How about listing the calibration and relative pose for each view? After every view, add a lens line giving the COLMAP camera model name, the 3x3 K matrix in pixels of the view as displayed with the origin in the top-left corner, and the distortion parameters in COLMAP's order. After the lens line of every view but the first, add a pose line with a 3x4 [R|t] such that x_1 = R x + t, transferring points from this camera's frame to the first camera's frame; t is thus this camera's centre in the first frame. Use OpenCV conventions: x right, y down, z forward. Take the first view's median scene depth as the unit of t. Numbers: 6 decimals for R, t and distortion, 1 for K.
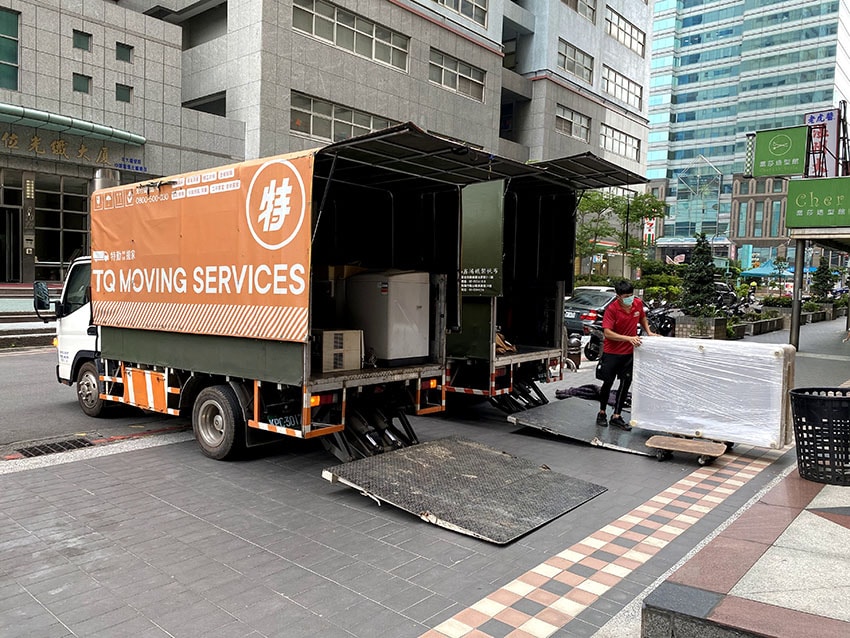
lens RADIAL K [[655.0, 0, 424.0], [0, 655.0, 319.2], [0, 0, 1]] dist [0.010862, -0.023005]
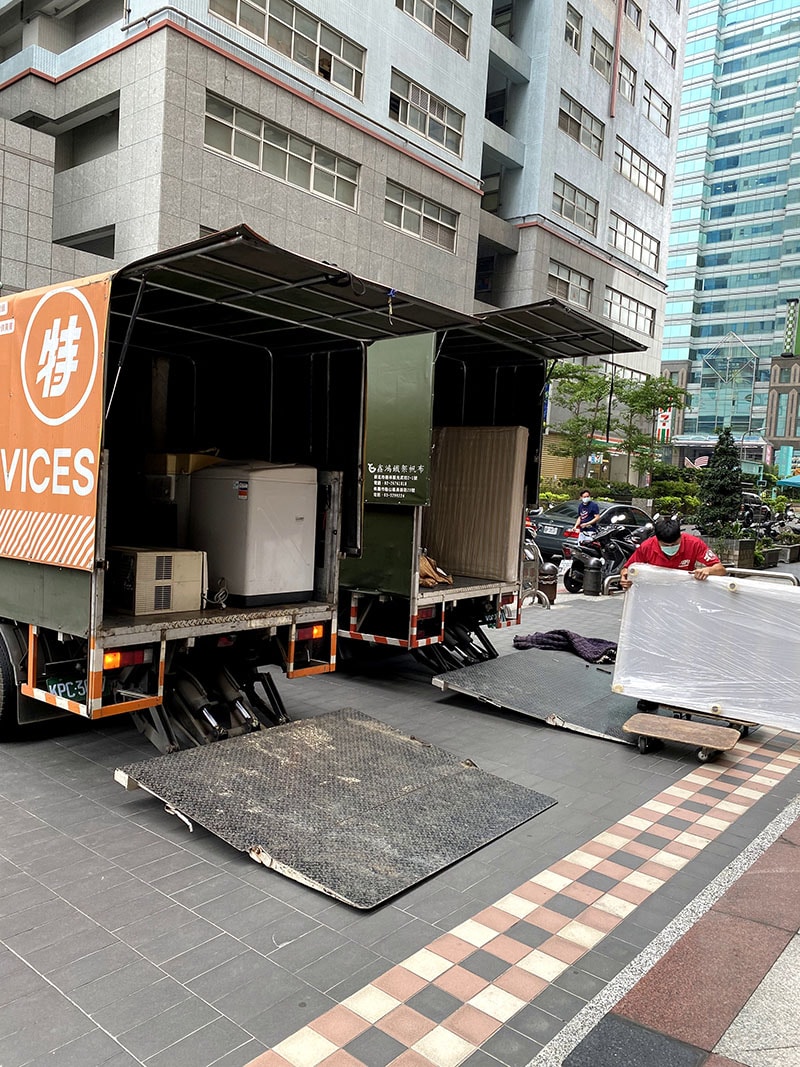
lens RADIAL K [[822.2, 0, 400.4], [0, 822.2, 533.0], [0, 0, 1]] dist [0.010862, -0.023005]
pose [[0.999449, 0.025491, 0.021267, 0.070852], [-0.025587, 0.999664, 0.004245, -0.008690], [-0.021152, -0.004787, 0.999765, 0.126935]]
